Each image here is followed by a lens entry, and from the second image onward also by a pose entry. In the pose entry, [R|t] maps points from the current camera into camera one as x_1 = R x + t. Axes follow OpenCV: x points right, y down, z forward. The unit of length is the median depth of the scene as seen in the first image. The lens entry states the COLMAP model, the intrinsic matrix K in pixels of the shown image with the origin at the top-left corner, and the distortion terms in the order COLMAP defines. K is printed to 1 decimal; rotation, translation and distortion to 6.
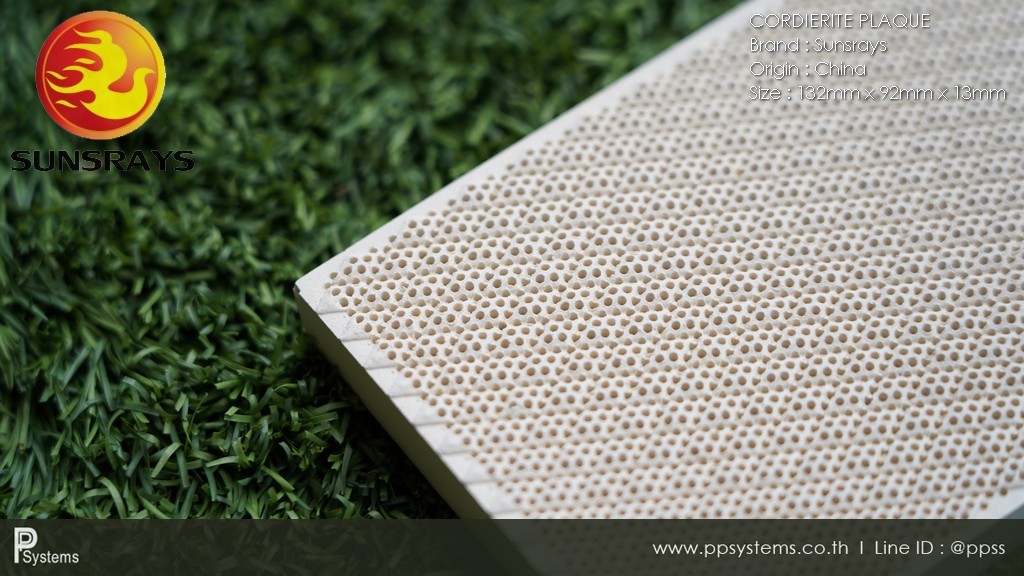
lens RADIAL K [[3267.8, 0, 512.0], [0, 3267.8, 288.0], [0, 0, 1]] dist [-0.030603, 0.159502]
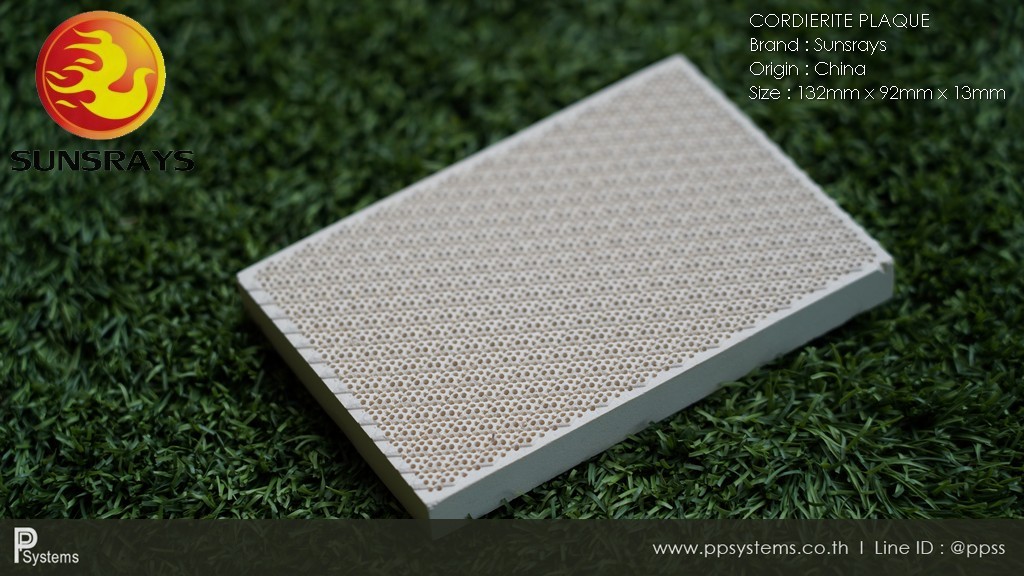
lens RADIAL K [[3267.8, 0, 512.0], [0, 3267.8, 288.0], [0, 0, 1]] dist [-0.030603, 0.159502]
pose [[0.997197, 0.028834, -0.069035, 0.192918], [-0.039524, 0.986506, -0.158882, 0.268042], [0.063522, 0.161166, 0.984881, -0.661911]]
